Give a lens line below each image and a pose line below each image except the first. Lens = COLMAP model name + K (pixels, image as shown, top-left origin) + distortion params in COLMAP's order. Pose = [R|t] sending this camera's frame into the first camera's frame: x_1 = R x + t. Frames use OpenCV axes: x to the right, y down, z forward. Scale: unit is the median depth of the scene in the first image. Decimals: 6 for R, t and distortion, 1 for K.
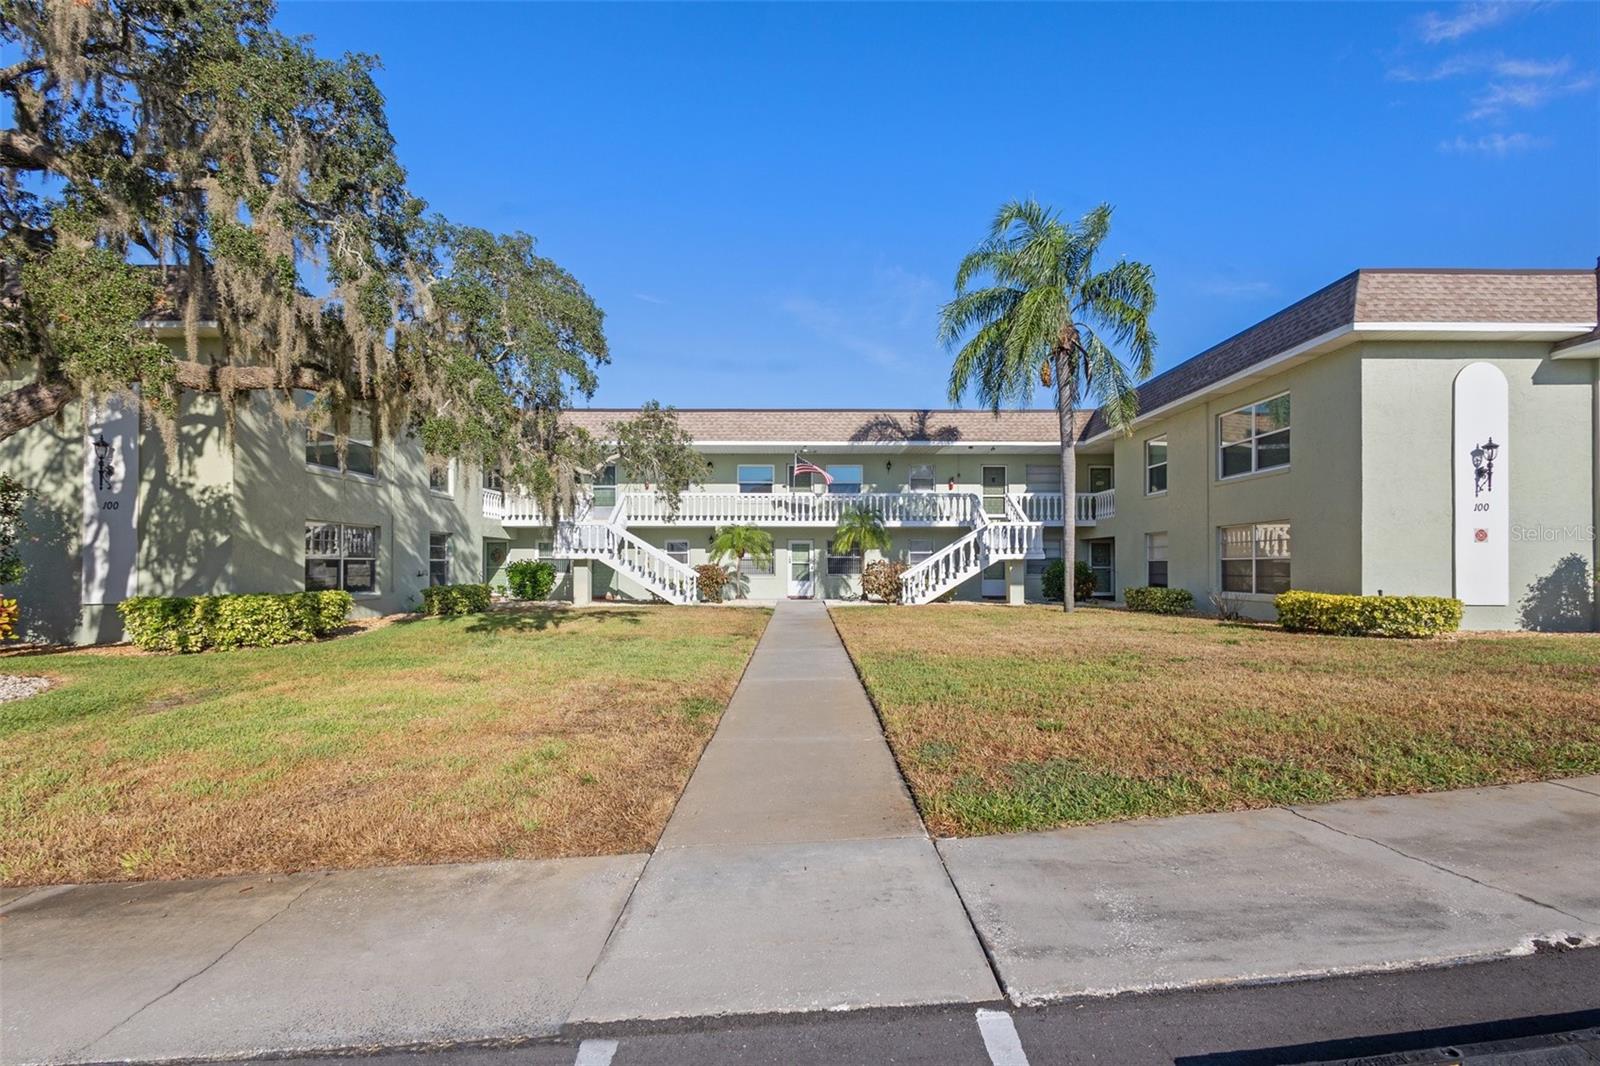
lens RADIAL K [[755.6, 0, 802.7], [0, 755.6, 543.3], [0, 0, 1]] dist [0.008272, -0.000439]
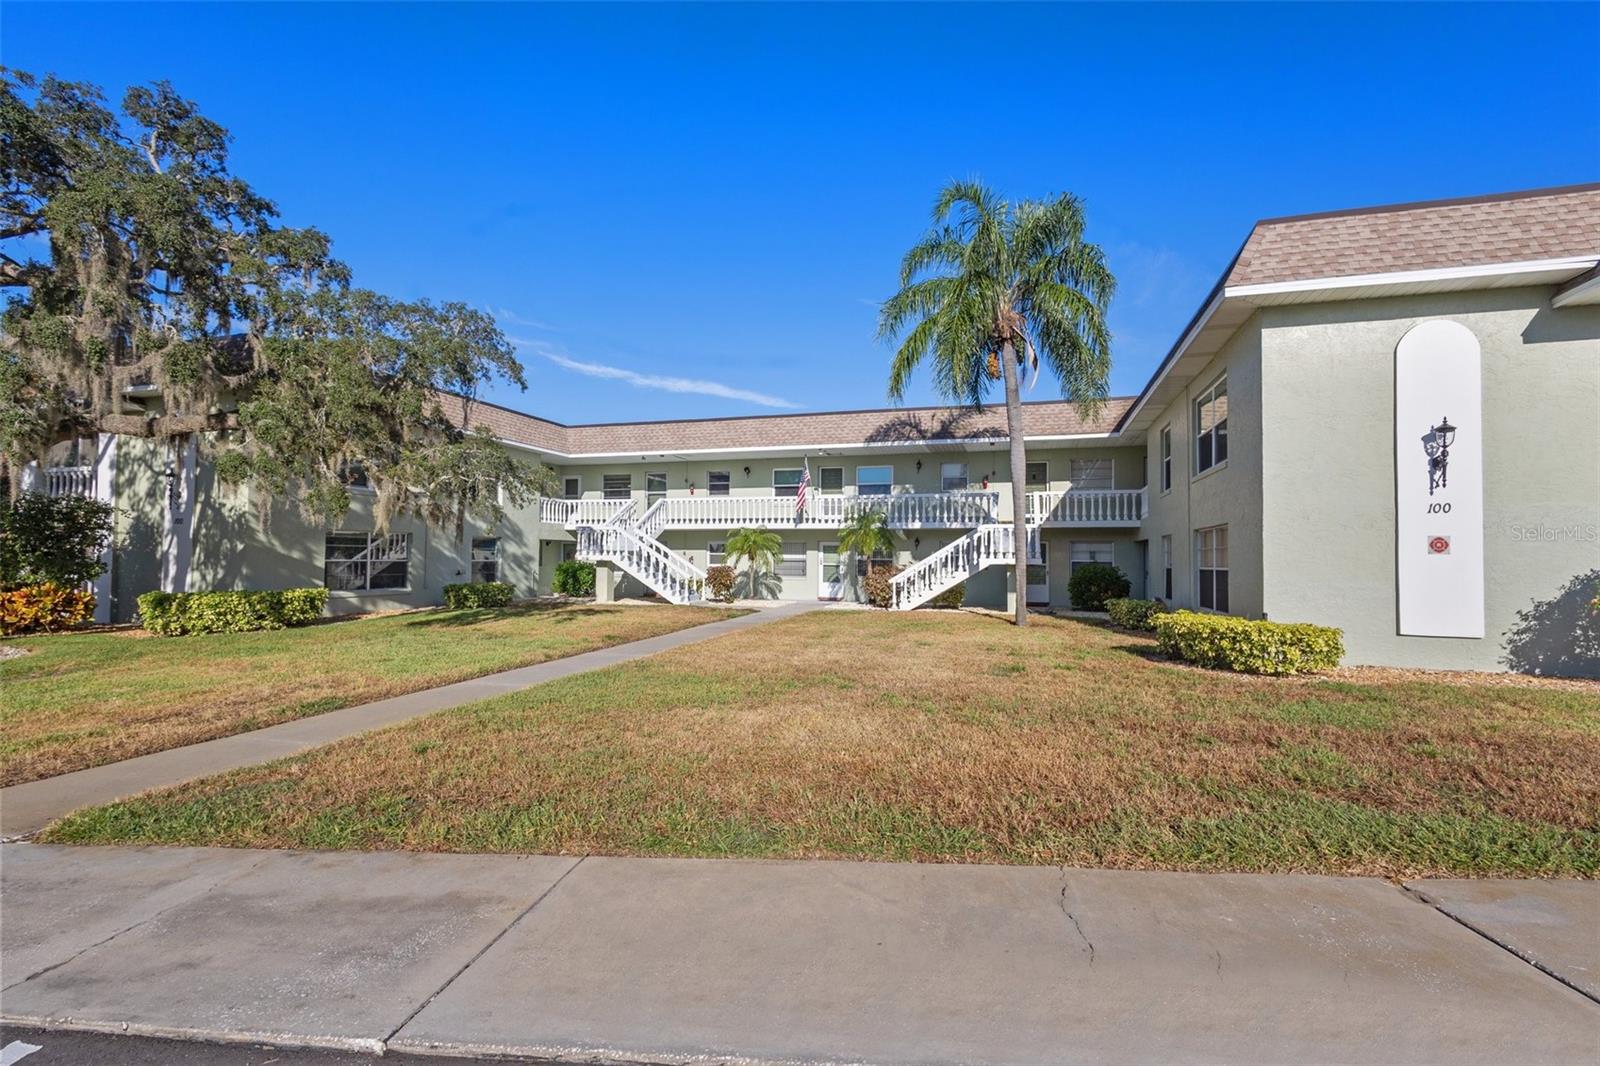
lens RADIAL K [[743.2, 0, 796.6], [0, 743.2, 525.3], [0, 0, 1]] dist [0.005851, -0.000506]
pose [[0.953268, -0.006805, -0.302050, 0.499574], [0.001595, 0.999846, -0.017491, -0.018153], [0.302123, 0.016192, 0.953132, 0.086322]]
